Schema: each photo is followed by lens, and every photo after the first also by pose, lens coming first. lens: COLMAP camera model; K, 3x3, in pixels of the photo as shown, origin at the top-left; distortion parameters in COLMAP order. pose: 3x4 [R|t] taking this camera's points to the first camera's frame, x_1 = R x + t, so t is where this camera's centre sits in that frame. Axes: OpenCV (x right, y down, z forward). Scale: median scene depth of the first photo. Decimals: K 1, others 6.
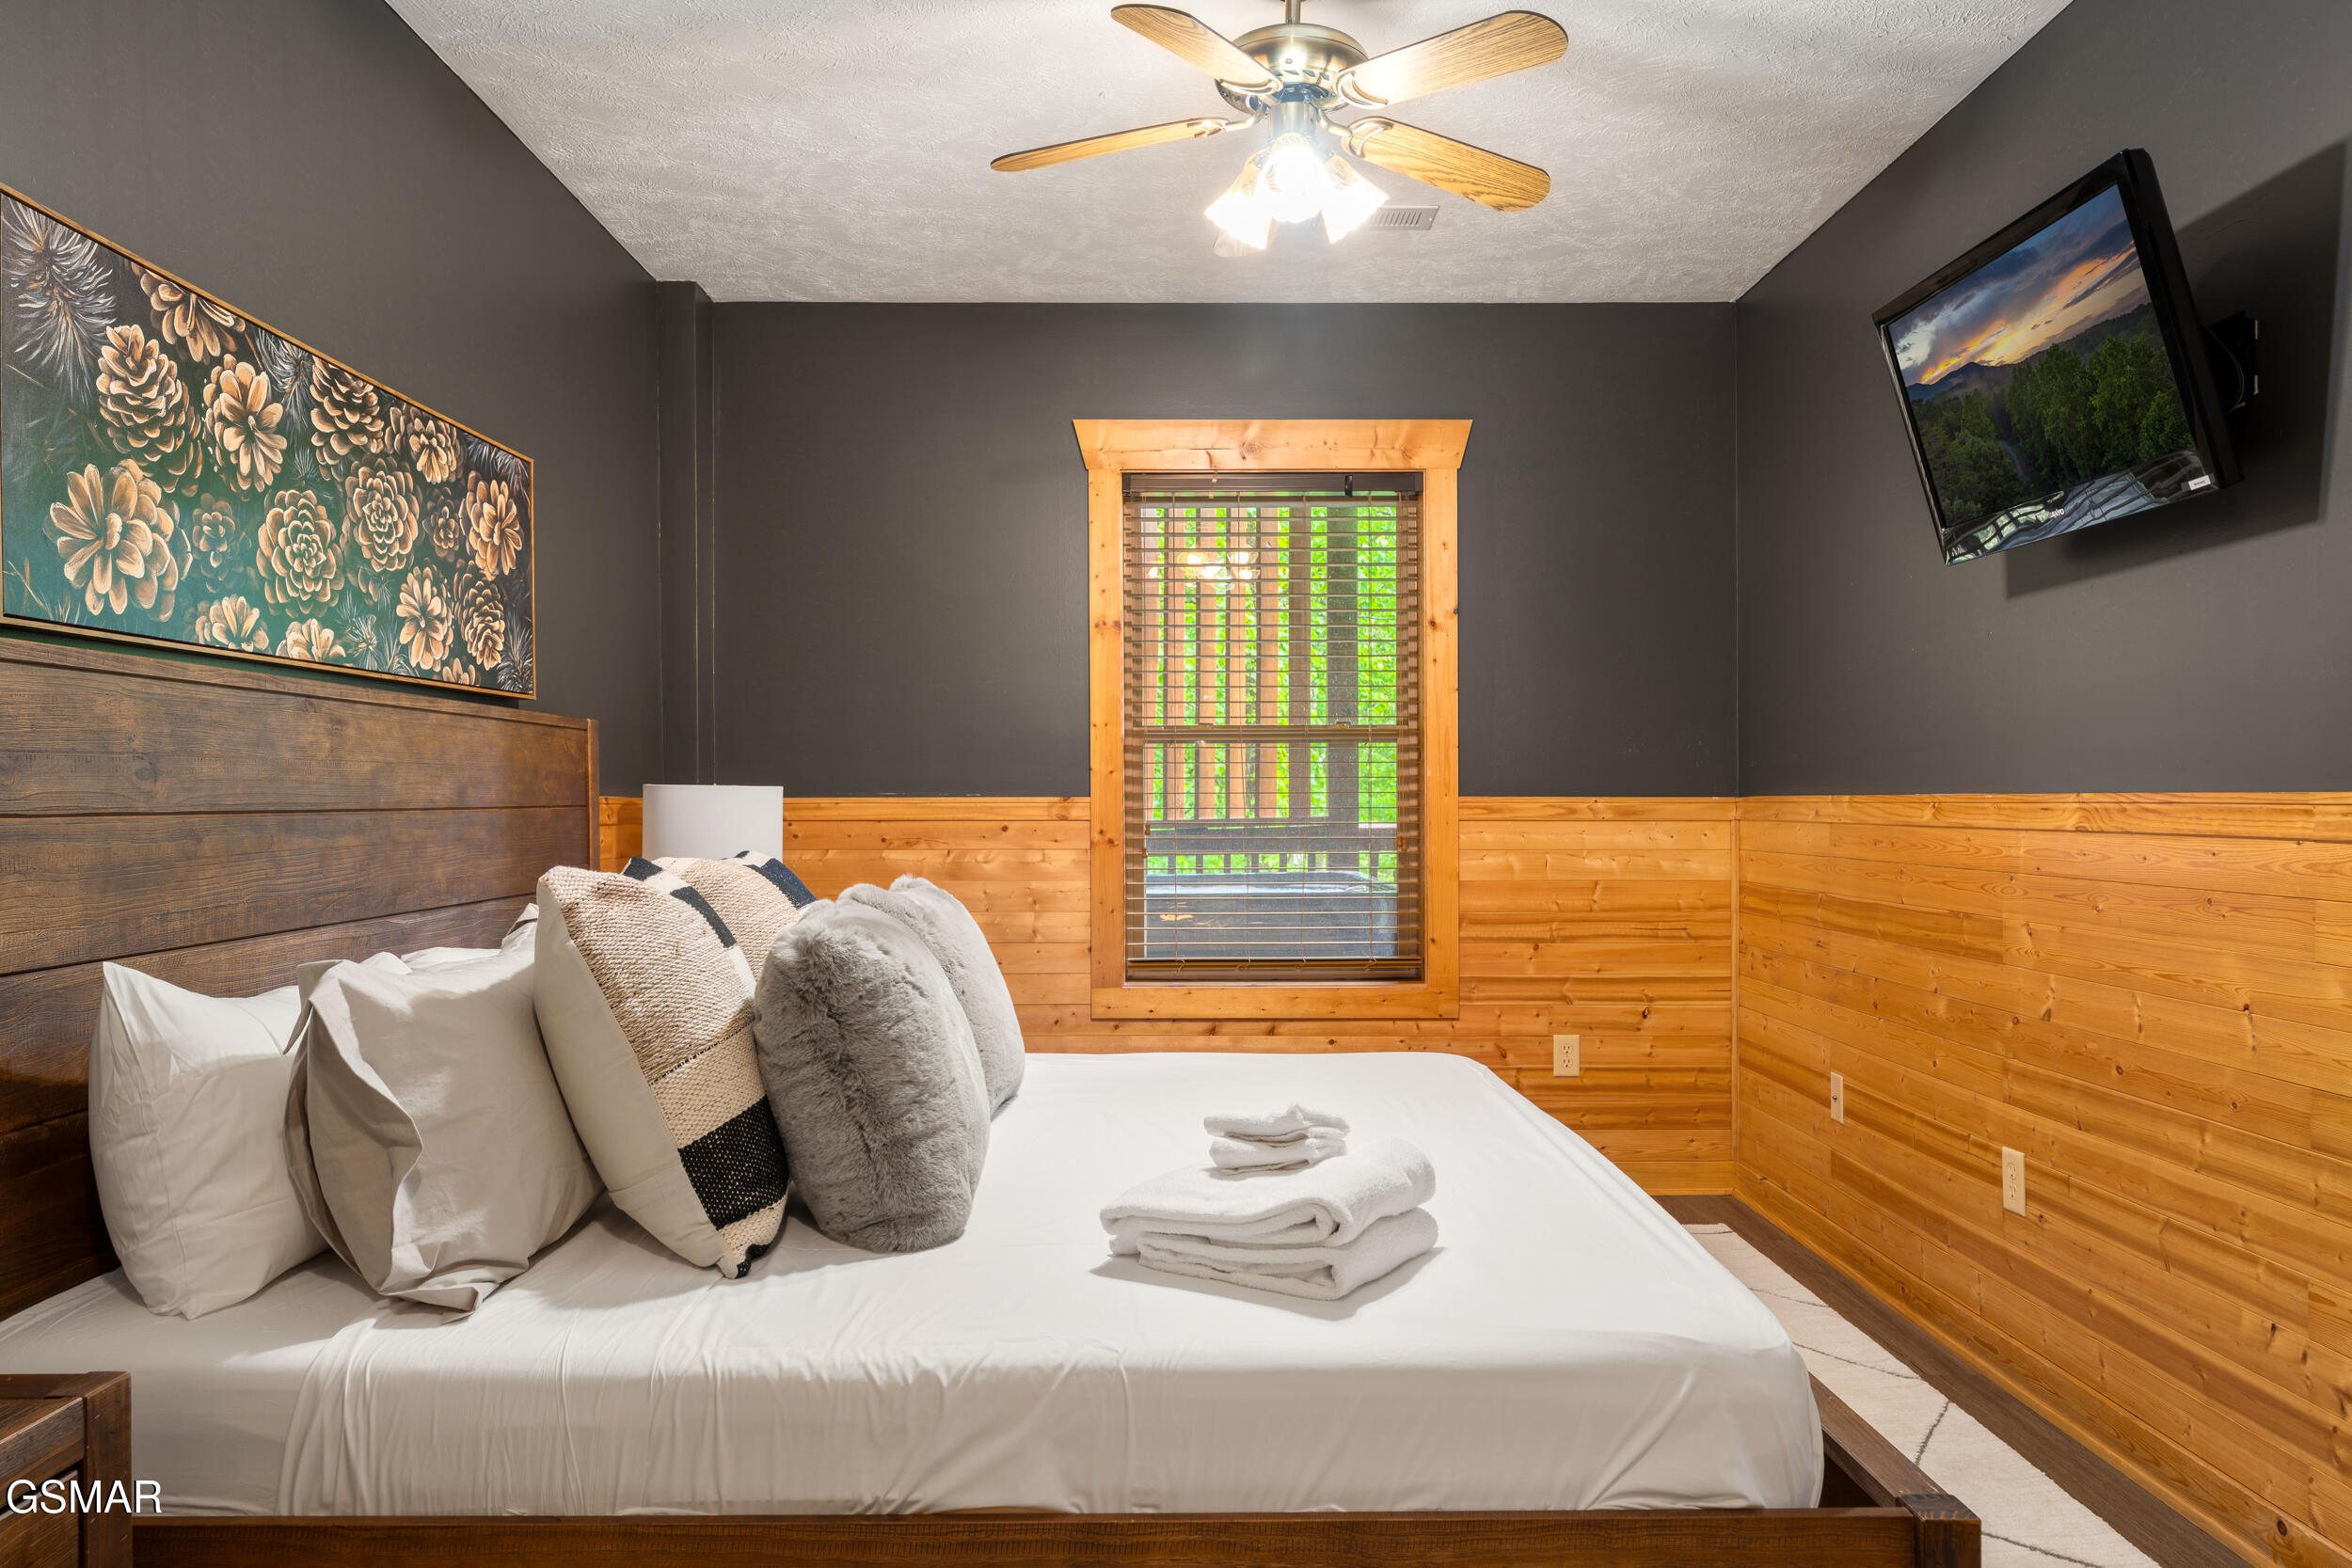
lens RADIAL K [[1586.3, 0, 1185.3], [0, 1586.3, 808.1], [0, 0, 1]] dist [0.003472, 0.001601]
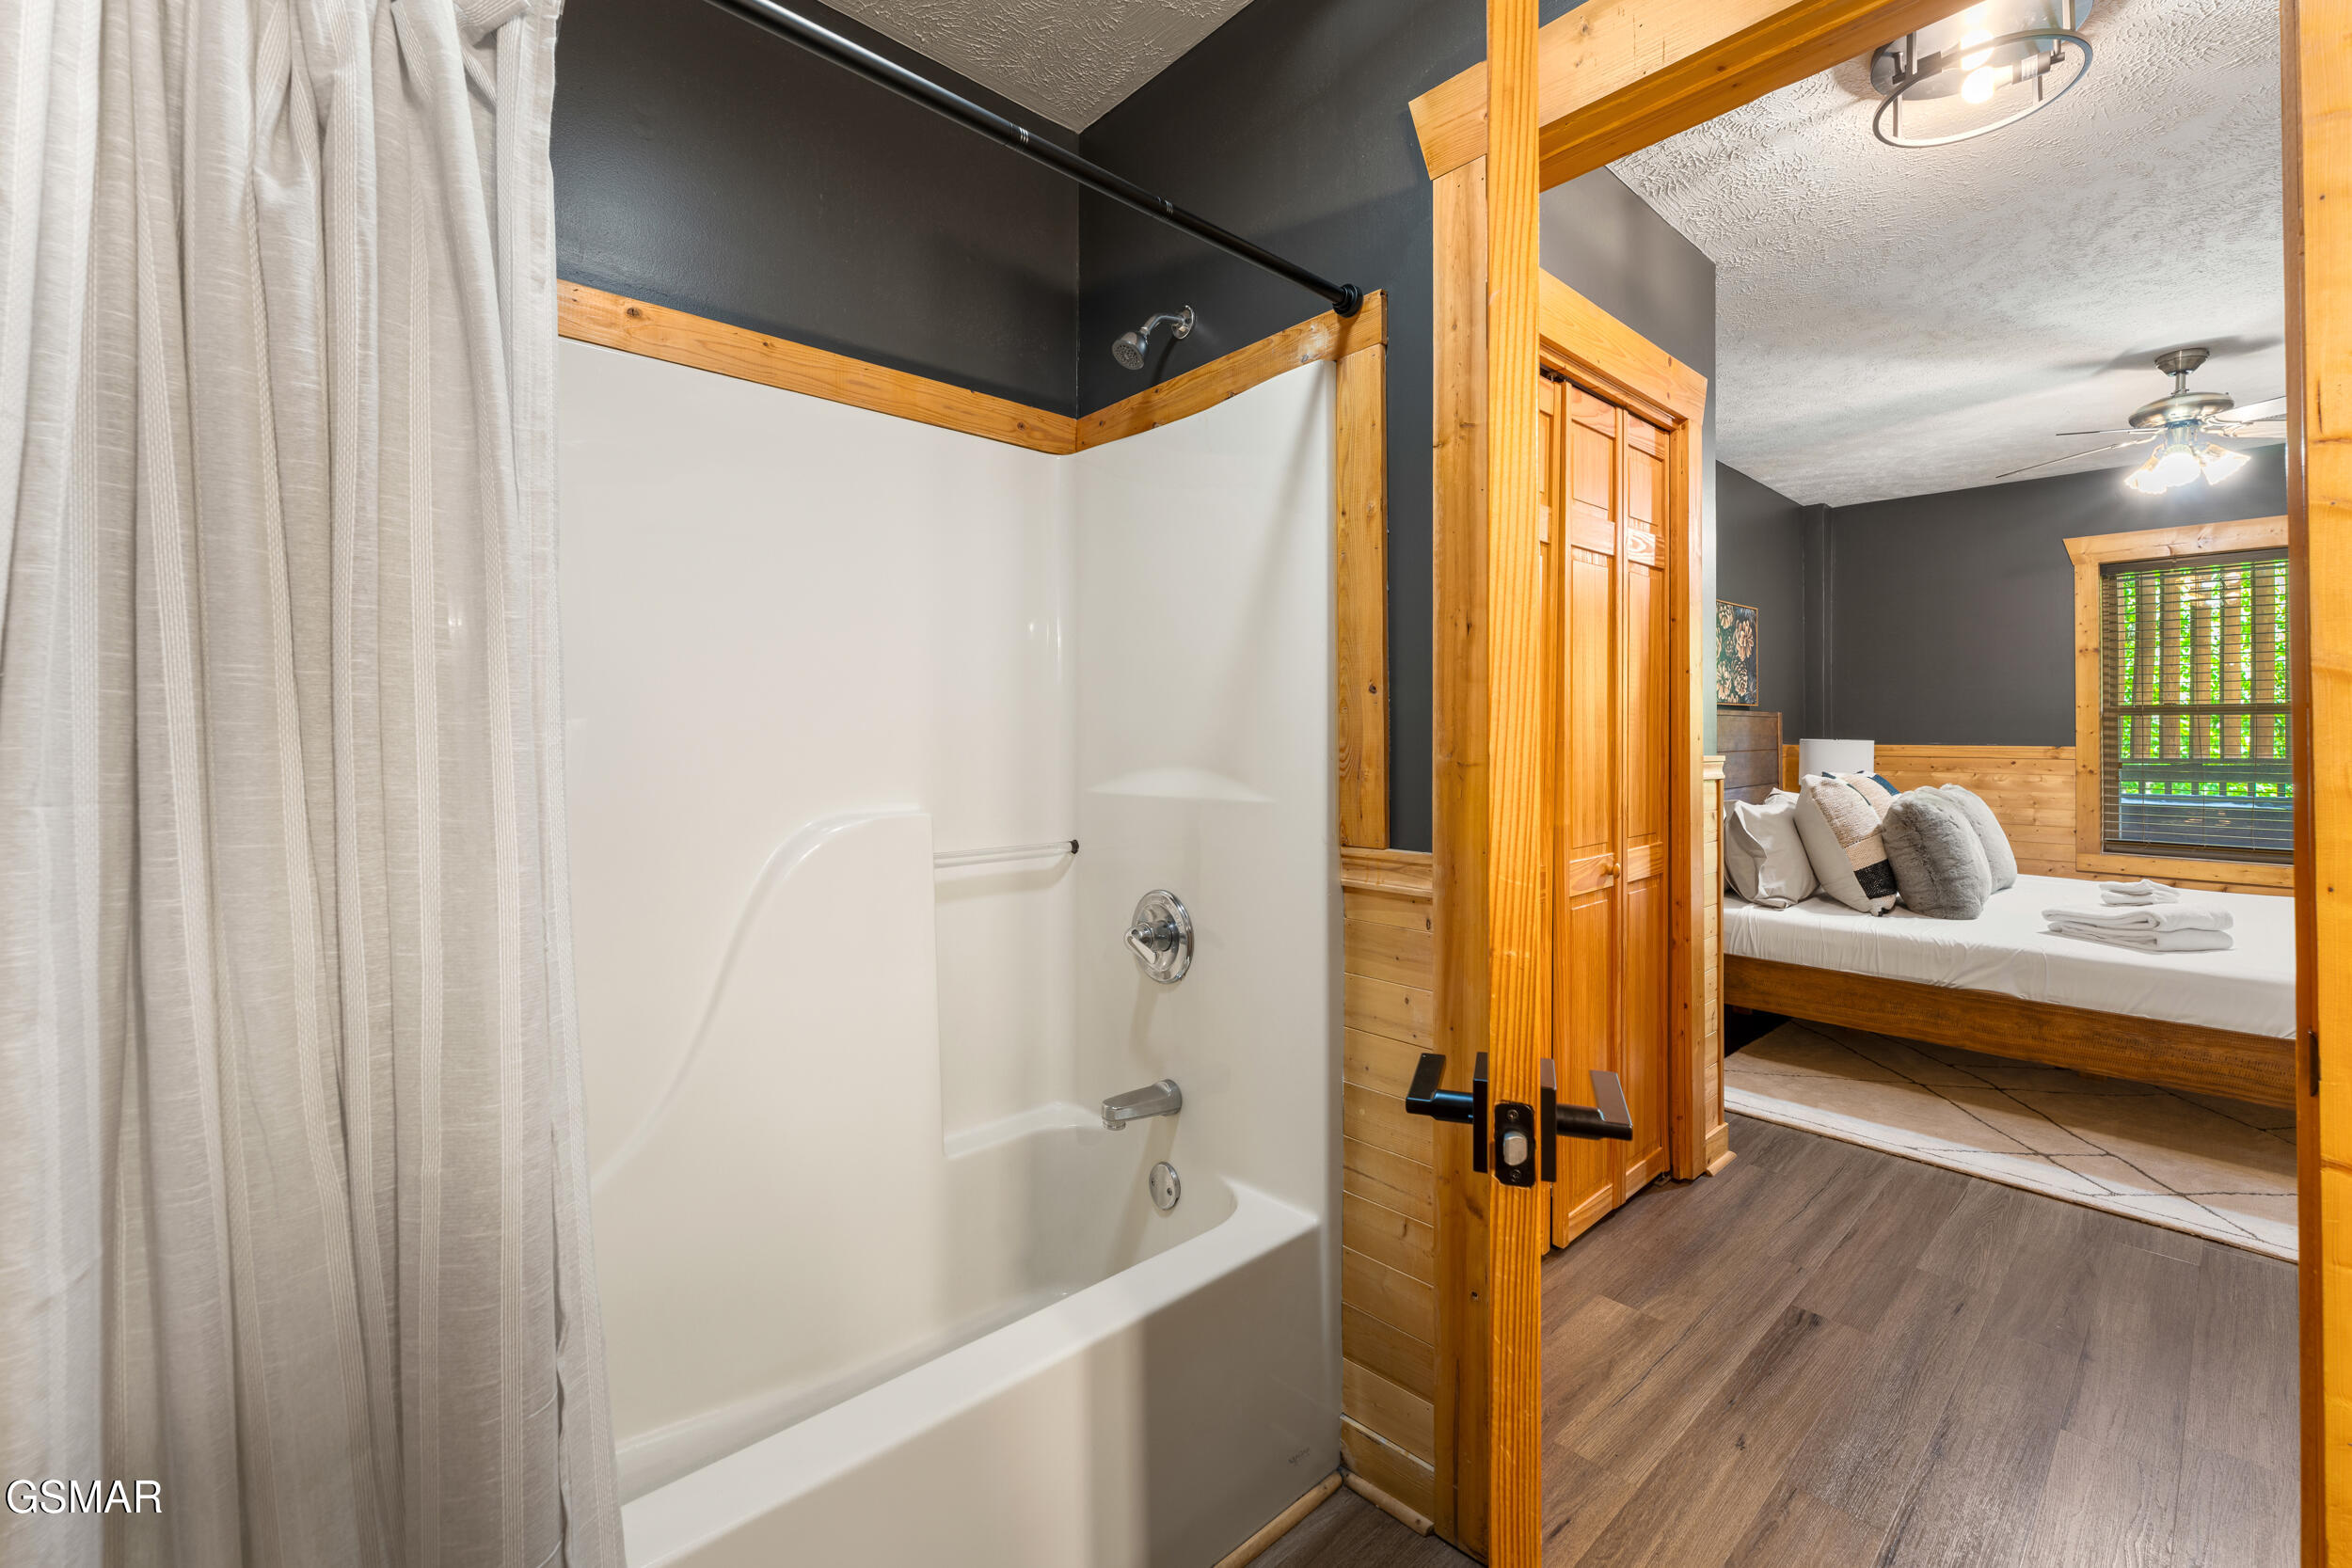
lens RADIAL K [[978.5, 0, 1172.0], [0, 978.5, 725.8], [0, 0, 1]] dist [0.001186, 0.000067]
pose [[0.667569, -0.000043, -0.744548, 0.129059], [-0.007679, 0.999946, -0.006943, -0.023305], [0.744508, 0.010353, 0.667533, -0.783978]]
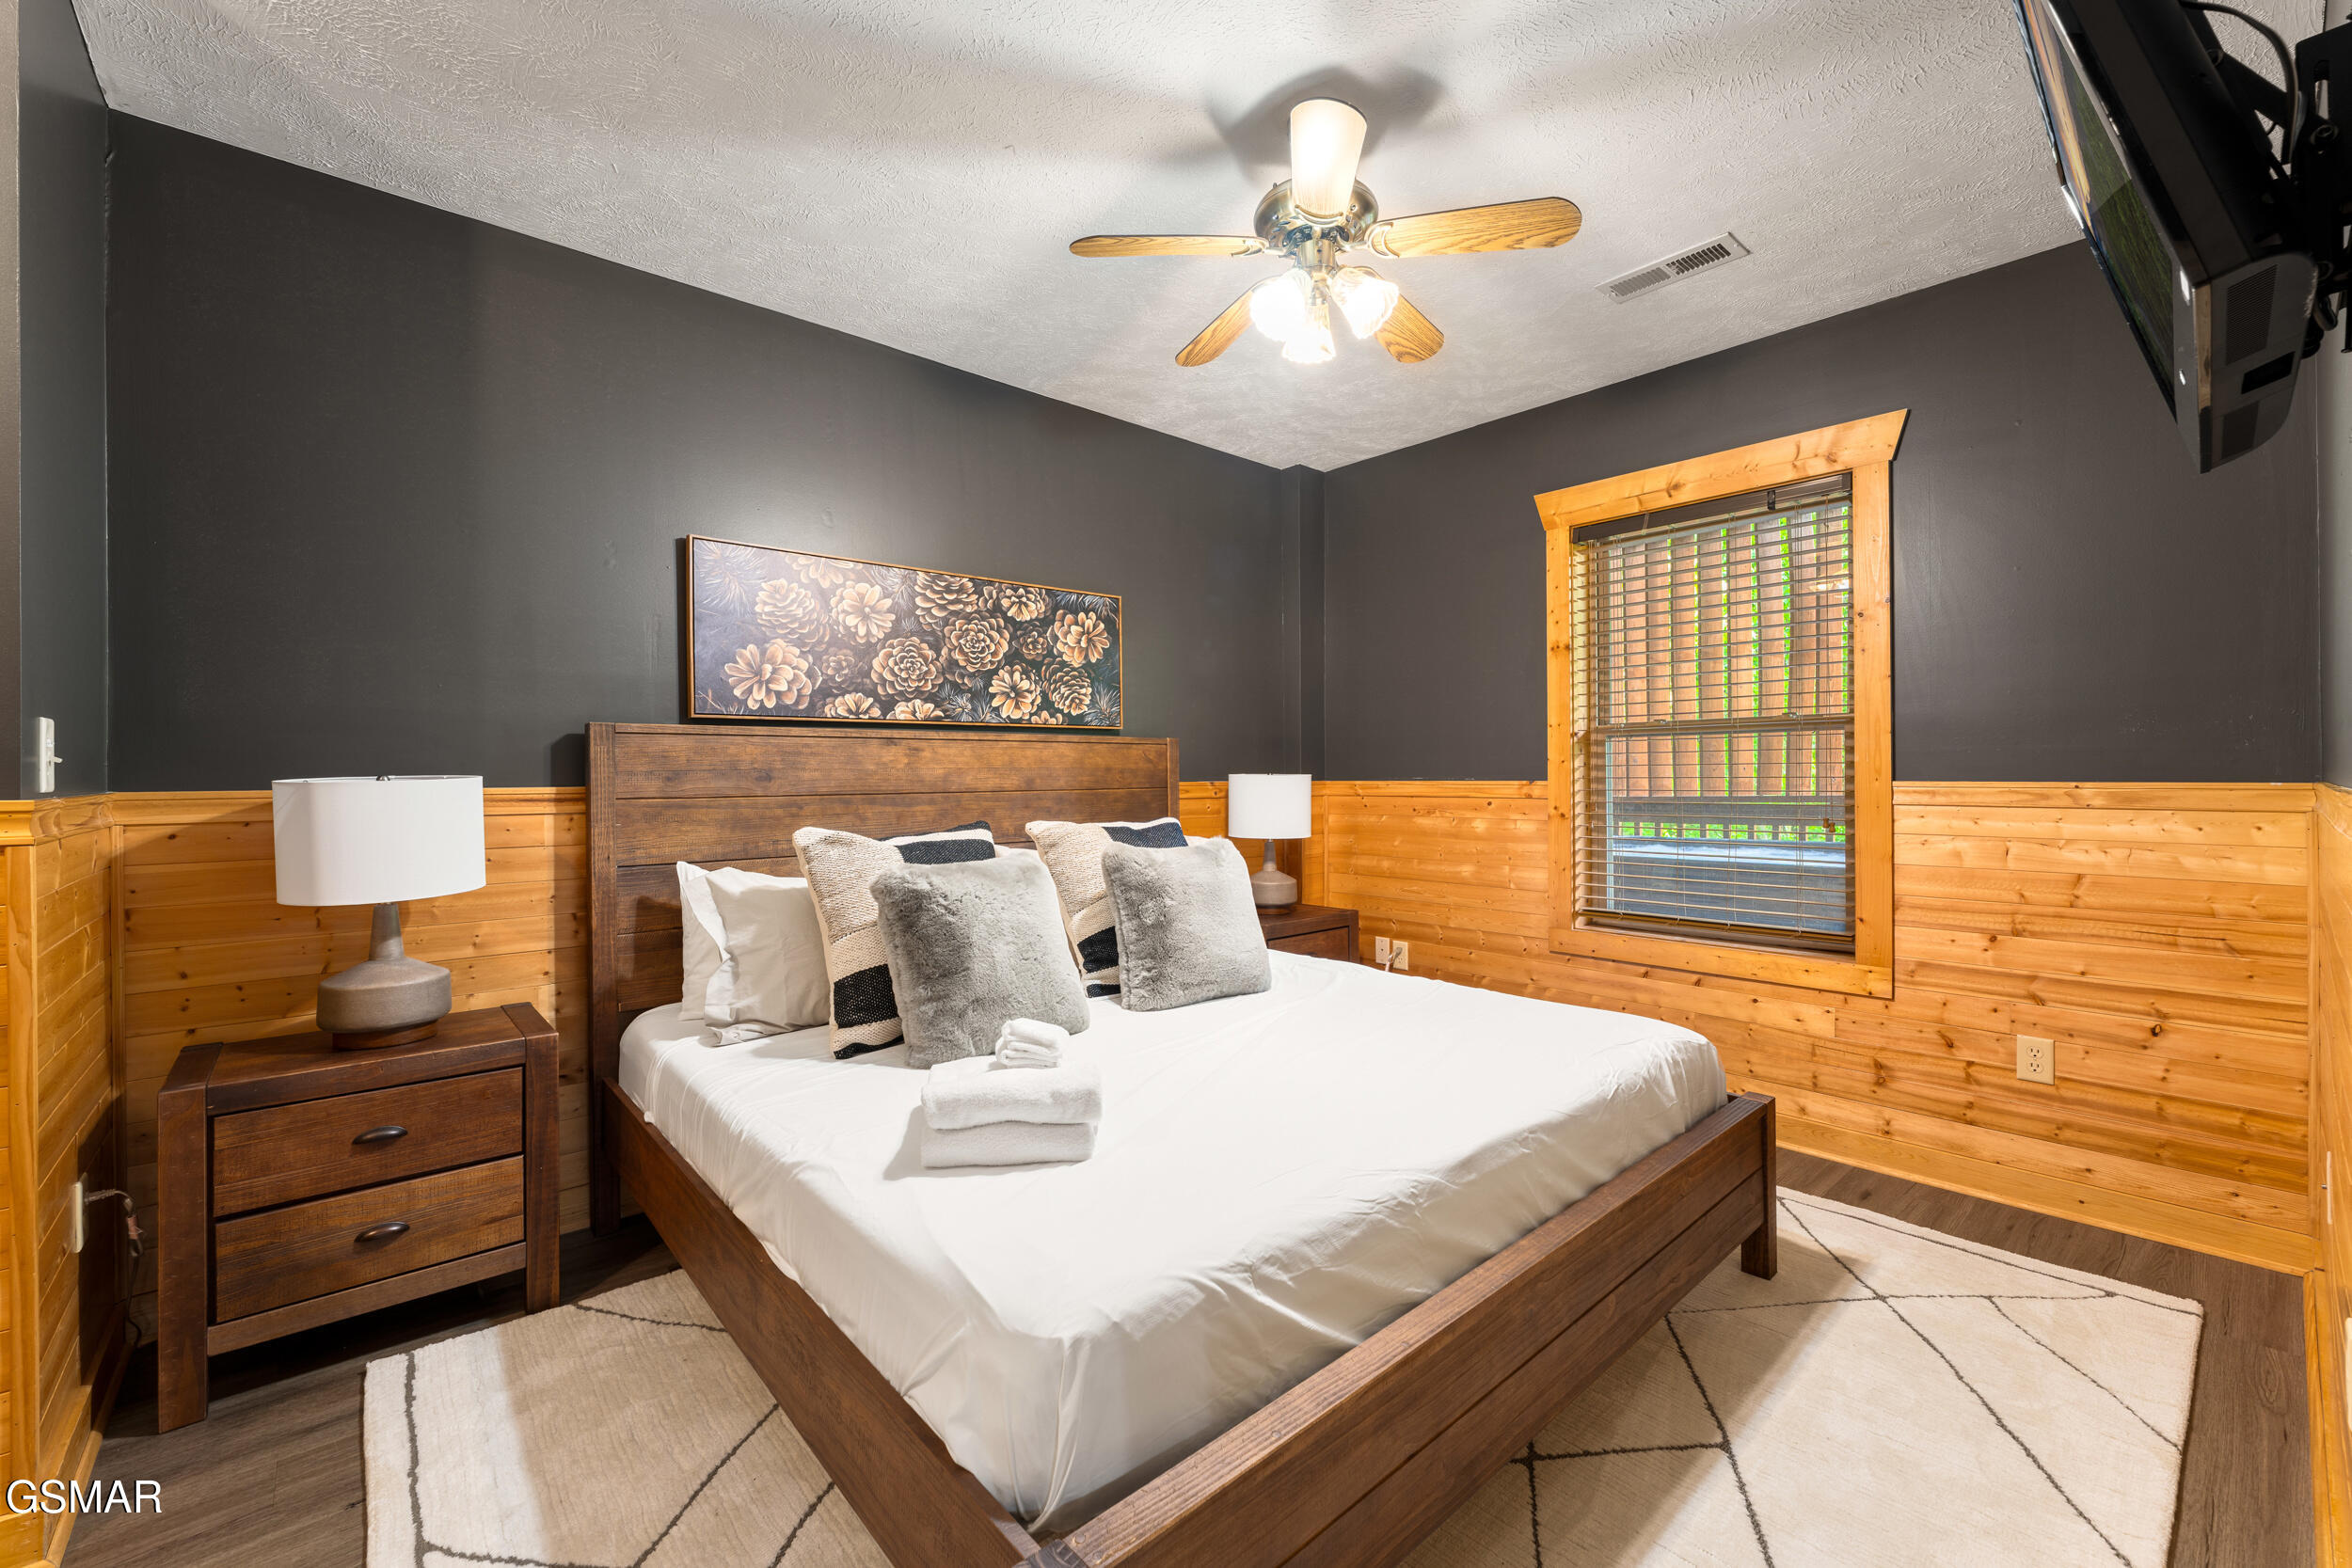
lens RADIAL K [[966.3, 0, 1167.0], [0, 966.3, 774.2], [0, 0, 1]] dist [0.001228, 0.000078]
pose [[0.651722, -0.002874, -0.758452, 0.521476], [0.000762, 0.999995, -0.003135, -0.015791], [0.758458, 0.001465, 0.651721, 0.370966]]
